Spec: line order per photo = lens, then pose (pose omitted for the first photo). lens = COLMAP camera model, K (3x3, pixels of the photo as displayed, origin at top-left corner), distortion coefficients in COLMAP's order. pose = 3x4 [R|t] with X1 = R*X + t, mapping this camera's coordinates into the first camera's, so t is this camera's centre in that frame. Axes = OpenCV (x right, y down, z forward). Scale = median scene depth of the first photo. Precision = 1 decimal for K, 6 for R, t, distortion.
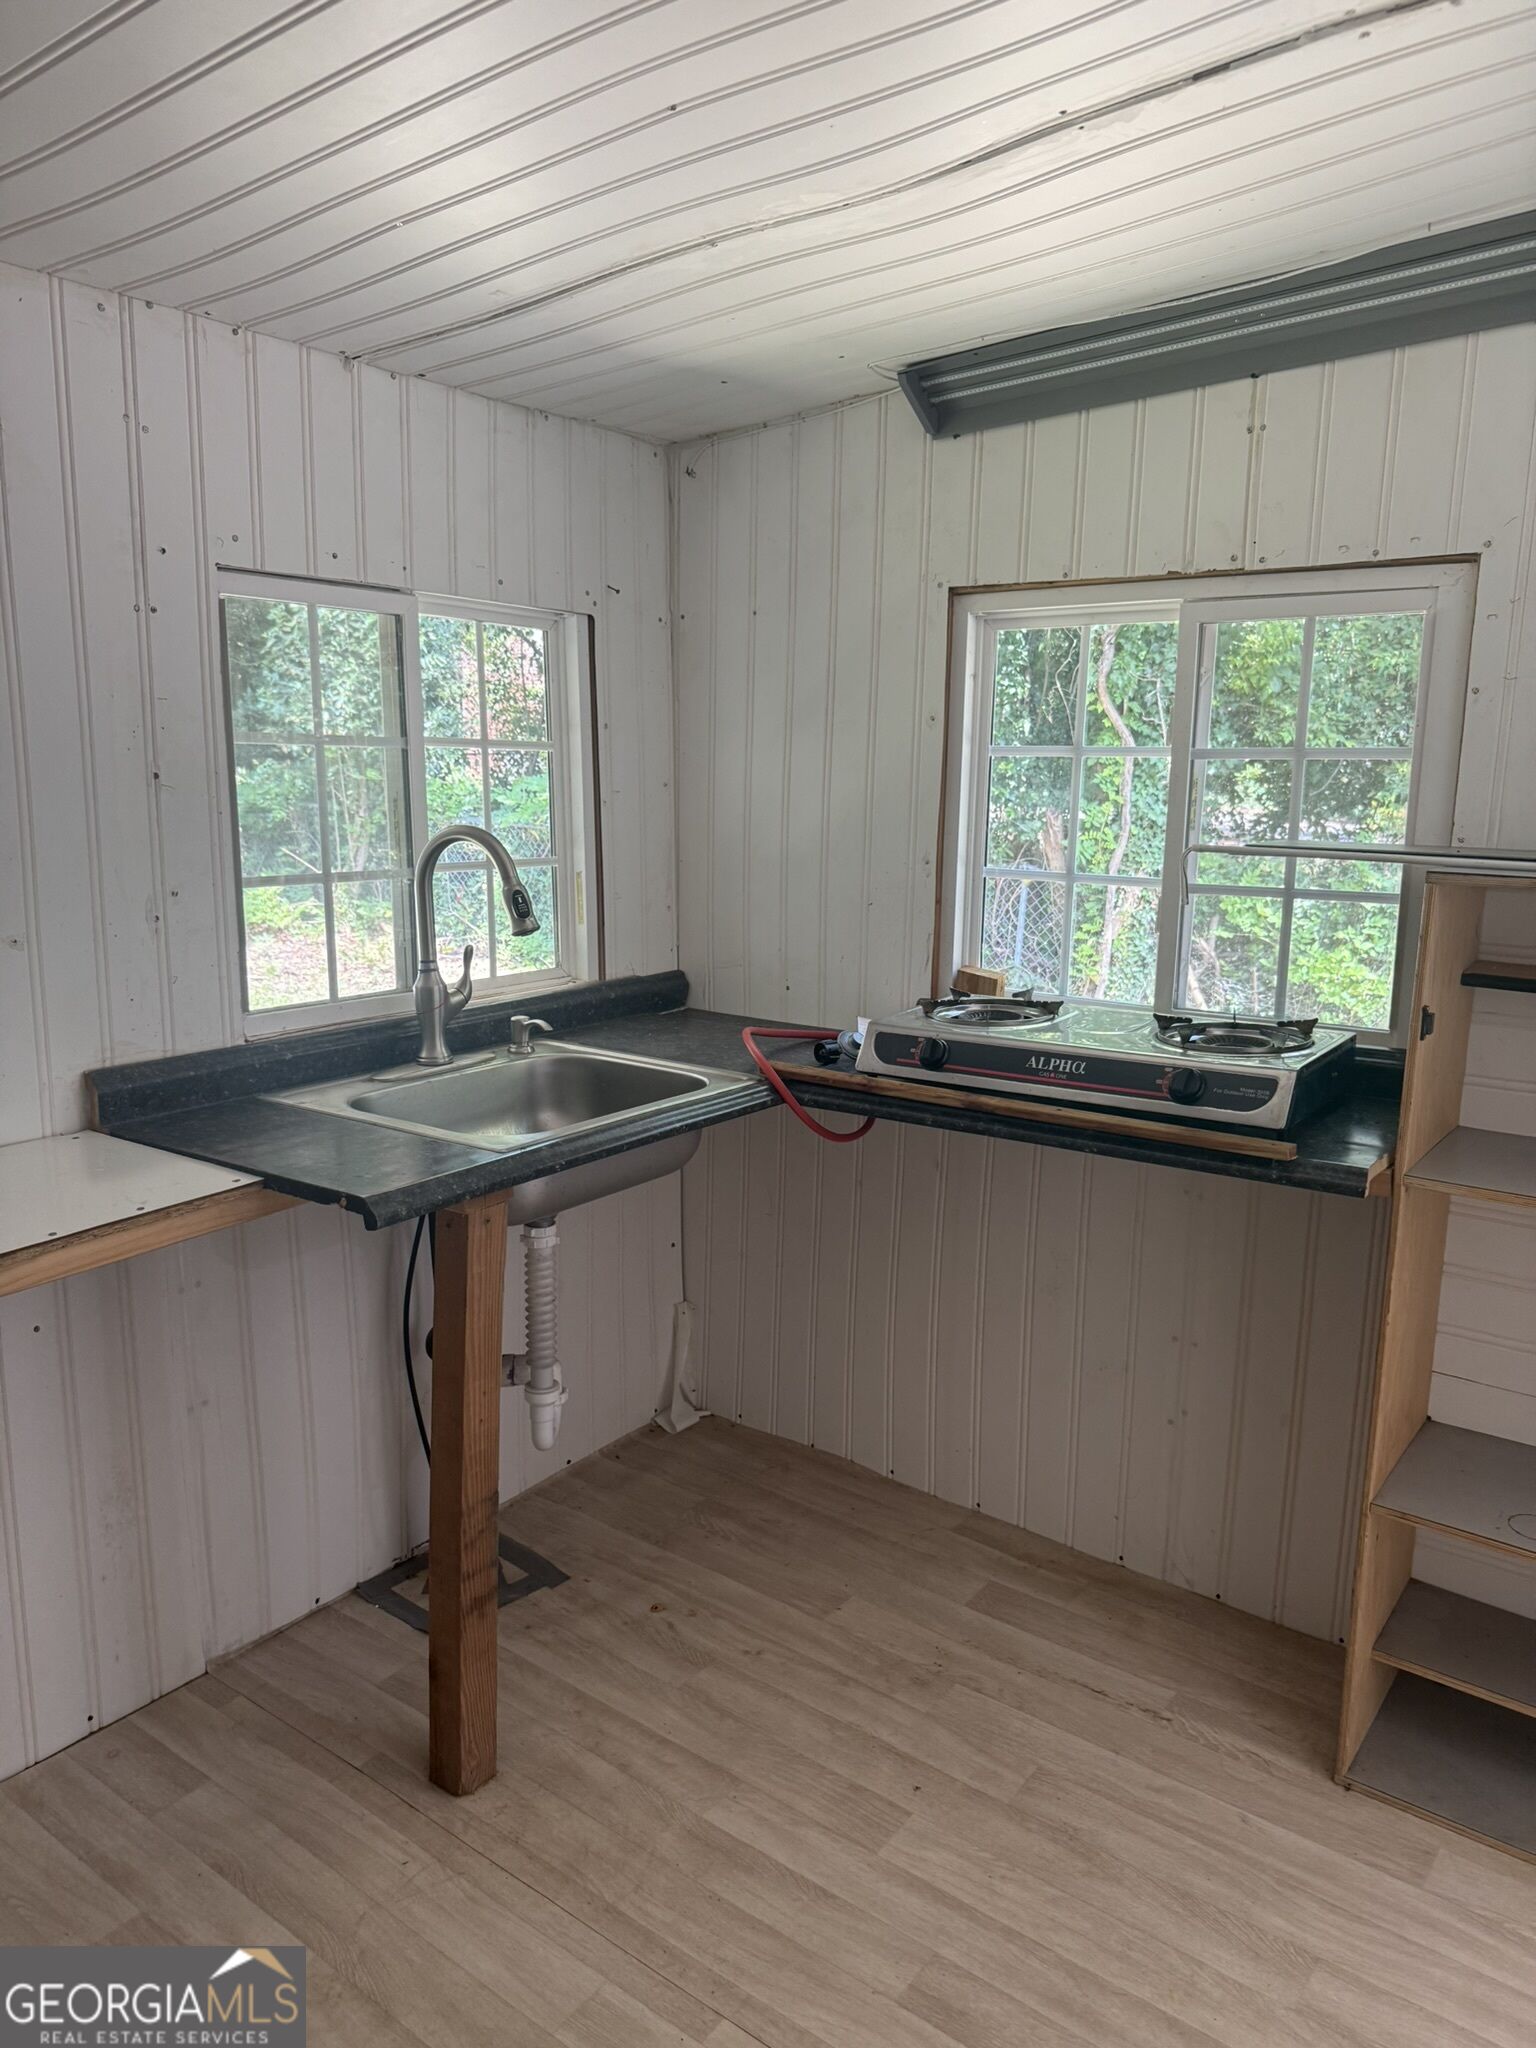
lens RADIAL K [[1468.2, 0, 780.3], [0, 1468.2, 1014.7], [0, 0, 1]] dist [0.056454, -0.066133]
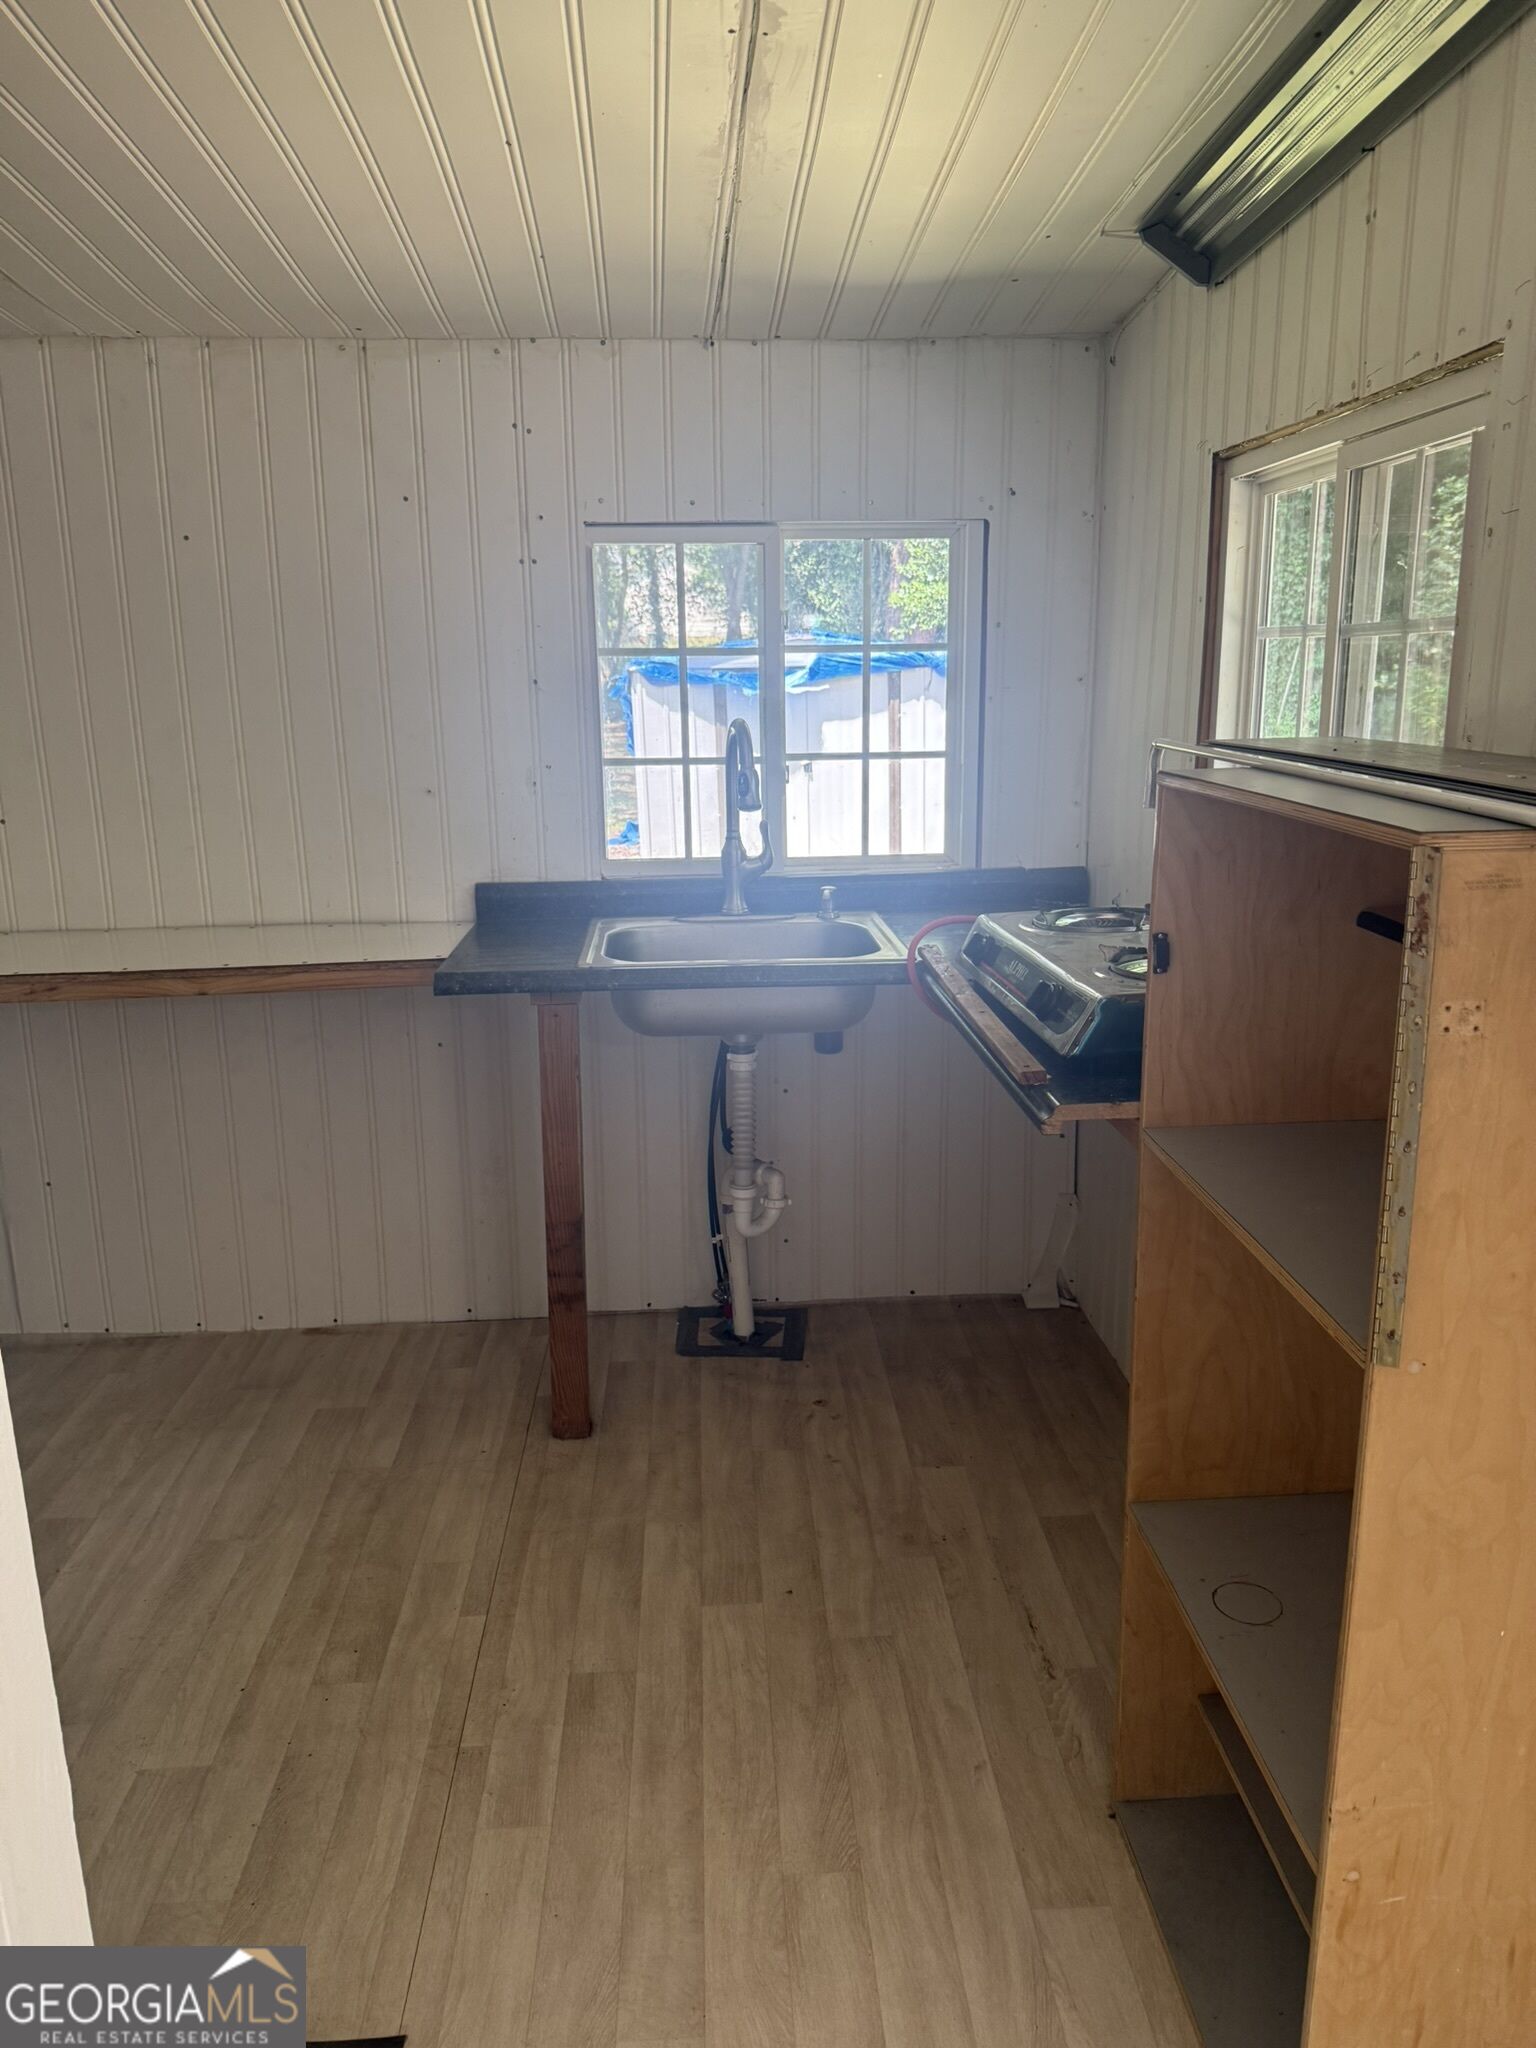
lens RADIAL K [[1468.2, 0, 781.4], [0, 1468.2, 1018.7], [0, 0, 1]] dist [0.056454, -0.066133]
pose [[0.638490, 0.158591, -0.753113, 0.828080], [-0.110109, 0.987296, 0.114555, -0.029238], [0.761713, 0.009782, 0.647841, 0.261907]]
